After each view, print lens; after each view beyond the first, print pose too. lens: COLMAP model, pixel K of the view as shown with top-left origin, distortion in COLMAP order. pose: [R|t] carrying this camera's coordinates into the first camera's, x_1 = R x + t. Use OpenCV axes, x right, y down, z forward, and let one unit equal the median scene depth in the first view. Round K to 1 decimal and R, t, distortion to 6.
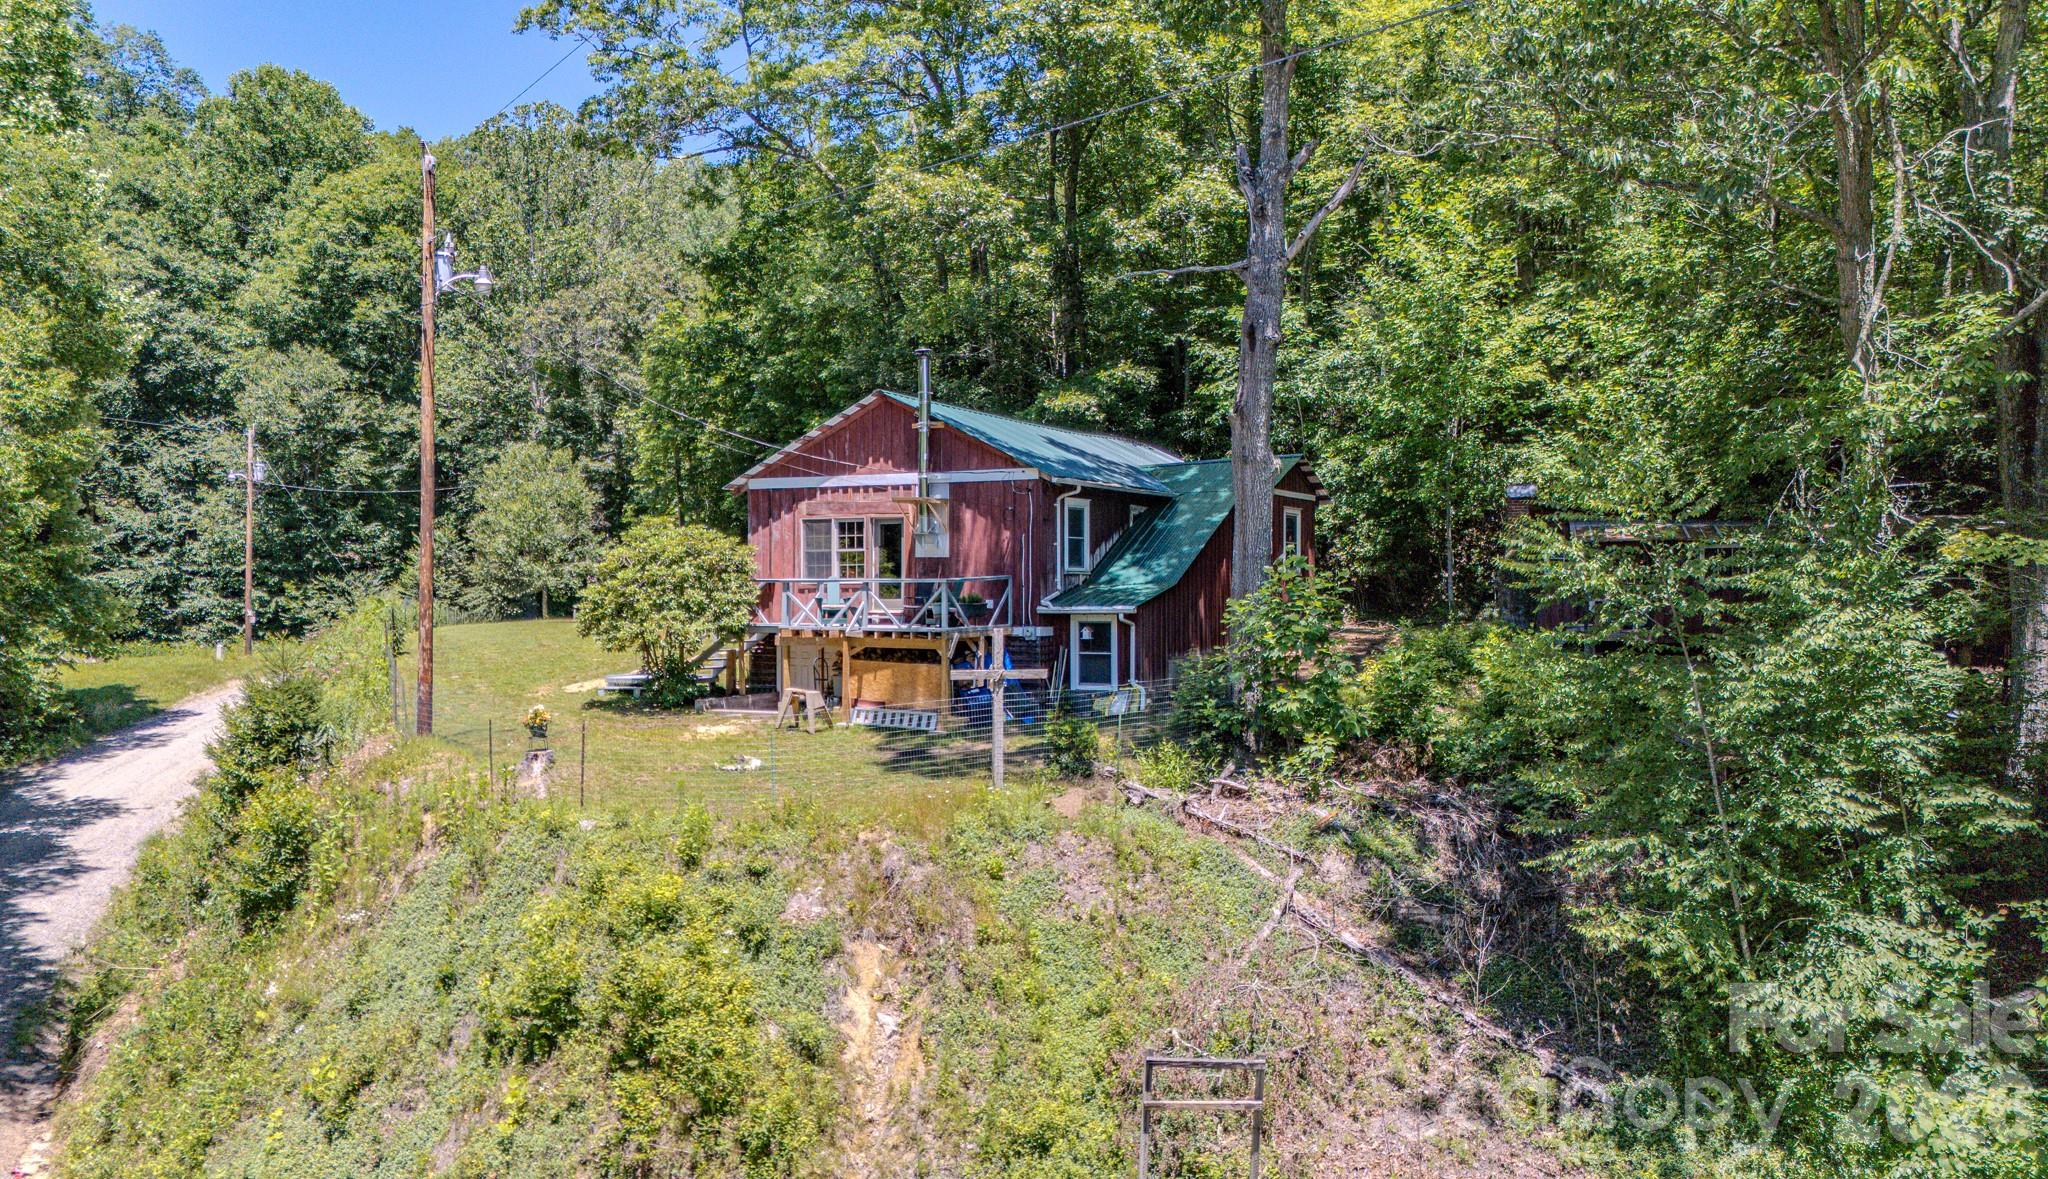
lens RADIAL K [[1432.3, 0, 1024.0], [0, 1432.3, 589.5], [0, 0, 1]] dist [0.000511, -0.000039]
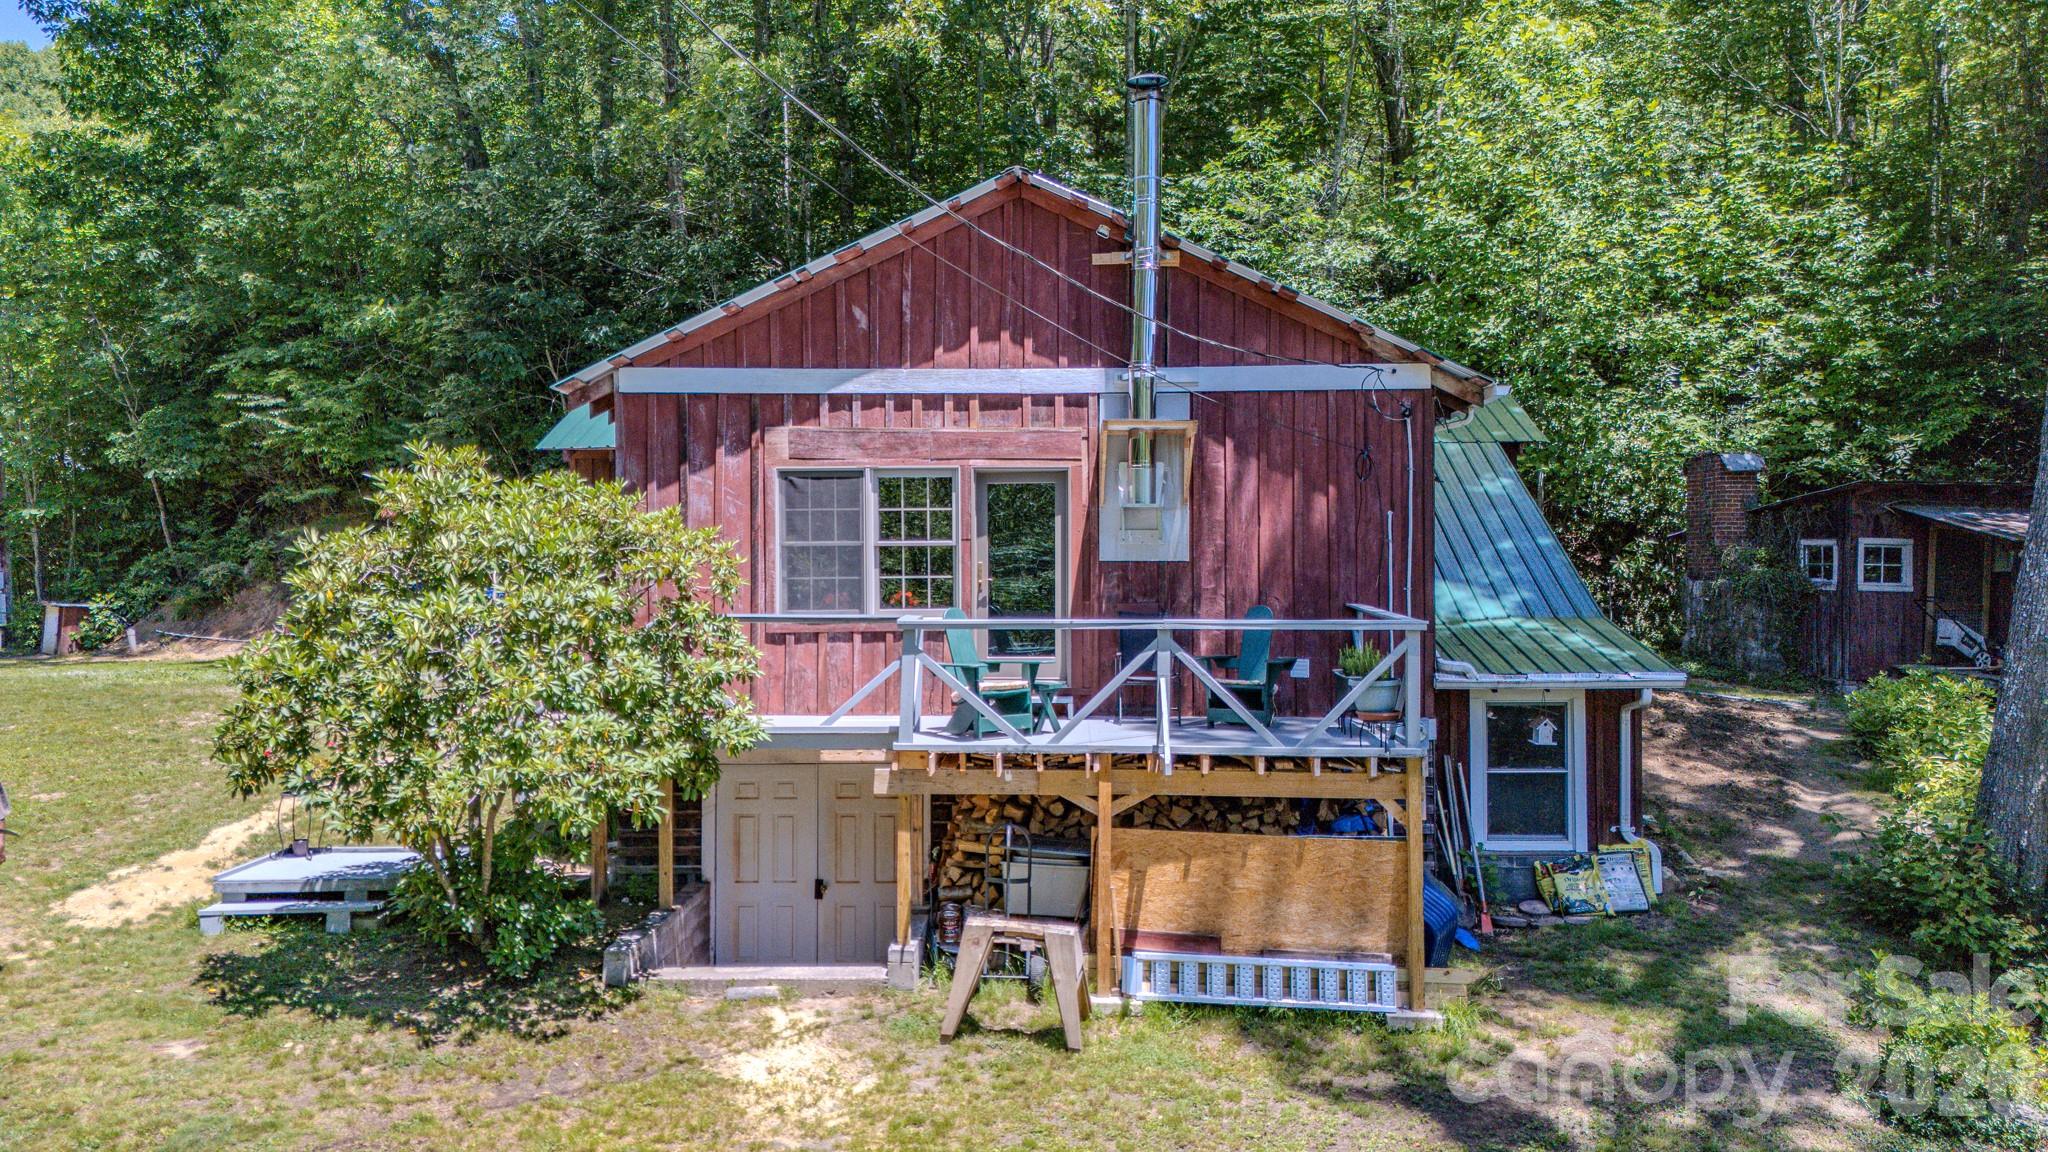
lens RADIAL K [[1465.8, 0, 982.0], [0, 1465.8, 569.9], [0, 0, 1]] dist [0.135456, -0.152331]
pose [[0.895605, -0.001051, 0.444849, -0.301004], [0.002873, 0.999990, -0.003422, -0.017963], [-0.444841, 0.004342, 0.895599, 0.598947]]
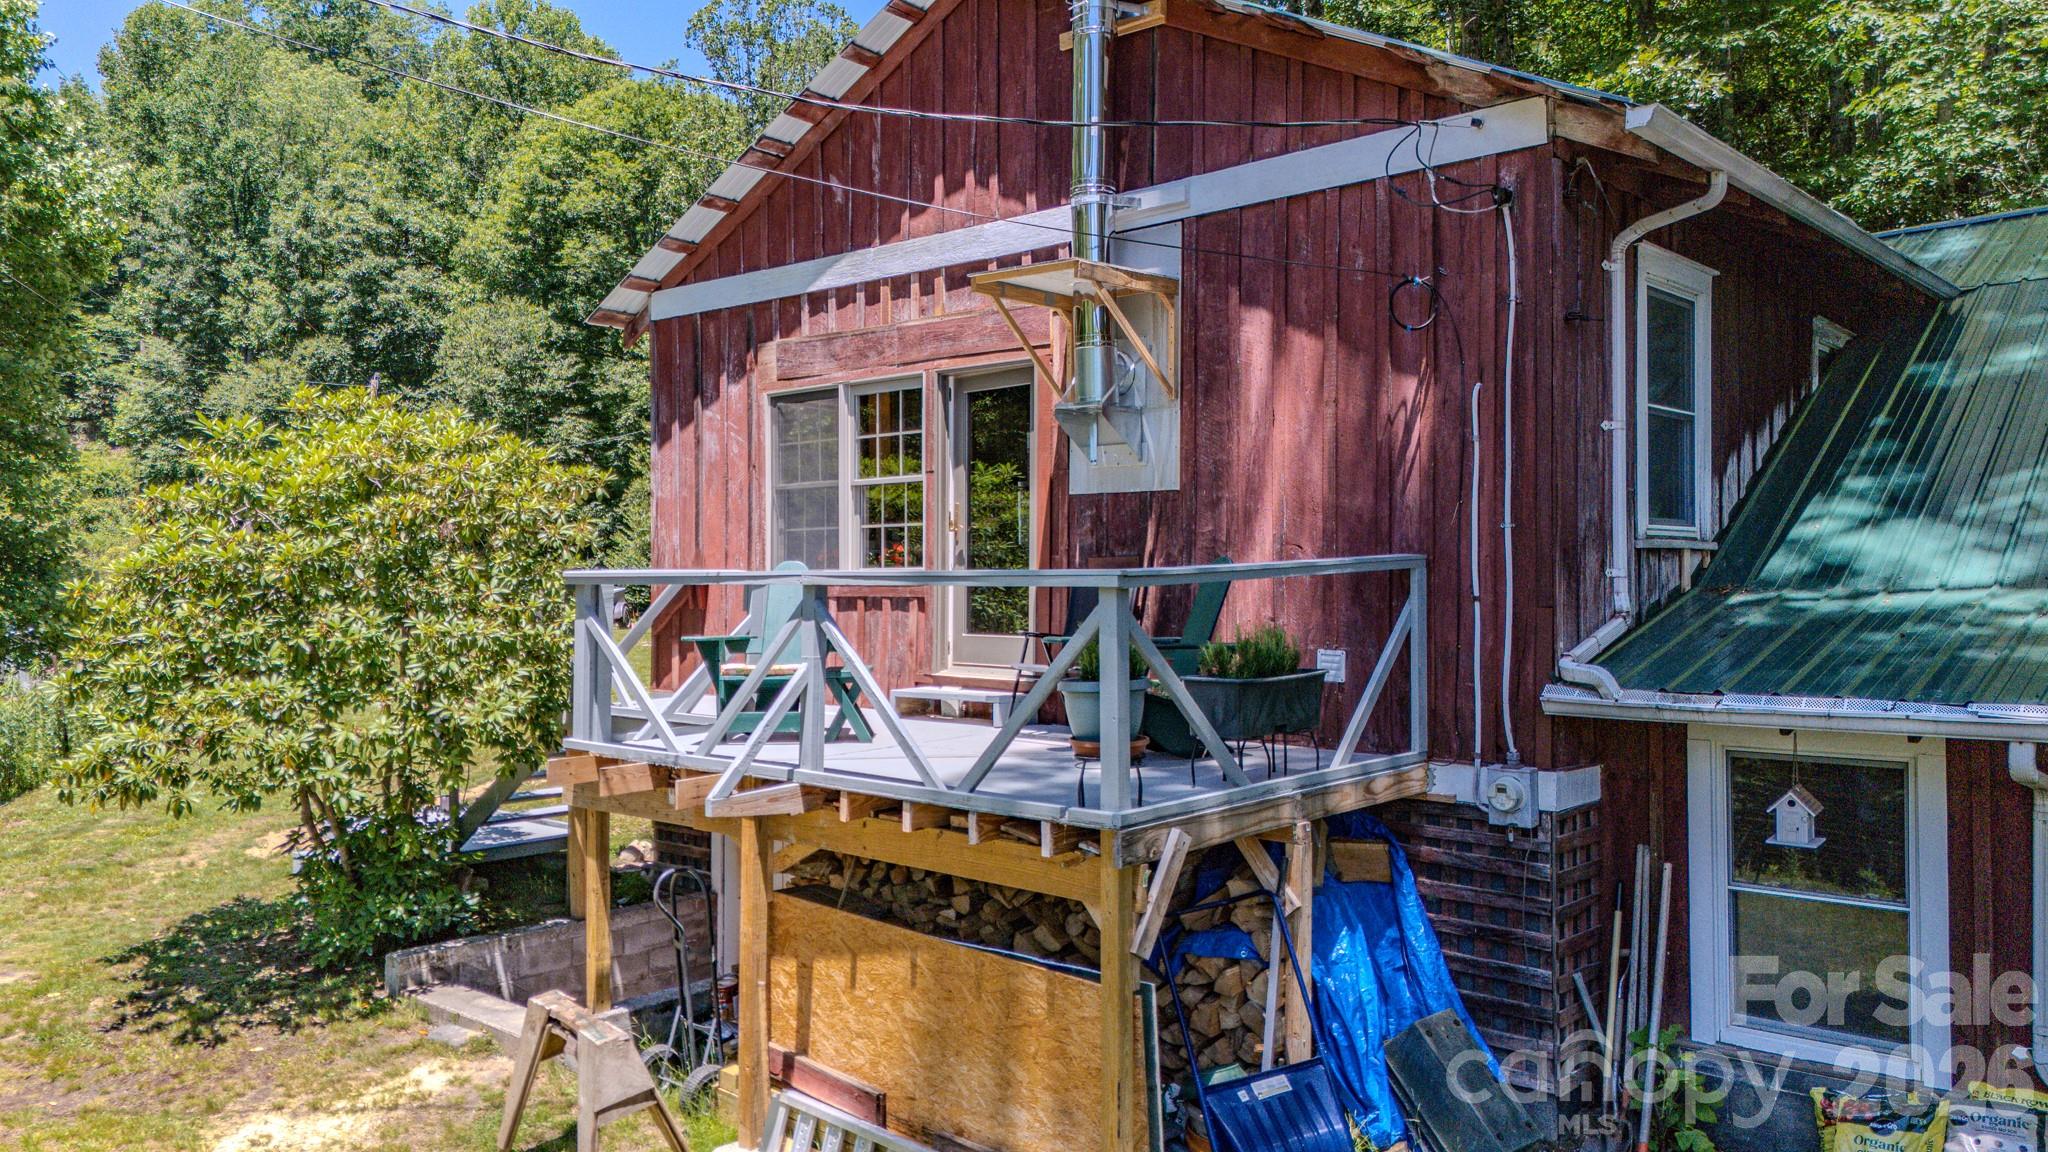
lens RADIAL K [[1460.5, 0, 1024.0], [0, 1460.5, 576.0], [0, 0, 1]] dist [0.055204, -0.000578]
pose [[0.974780, -0.002532, -0.223154, -0.018241], [0.002685, 0.999996, 0.000381, -0.005905], [0.223153, -0.000971, 0.974783, 0.690220]]
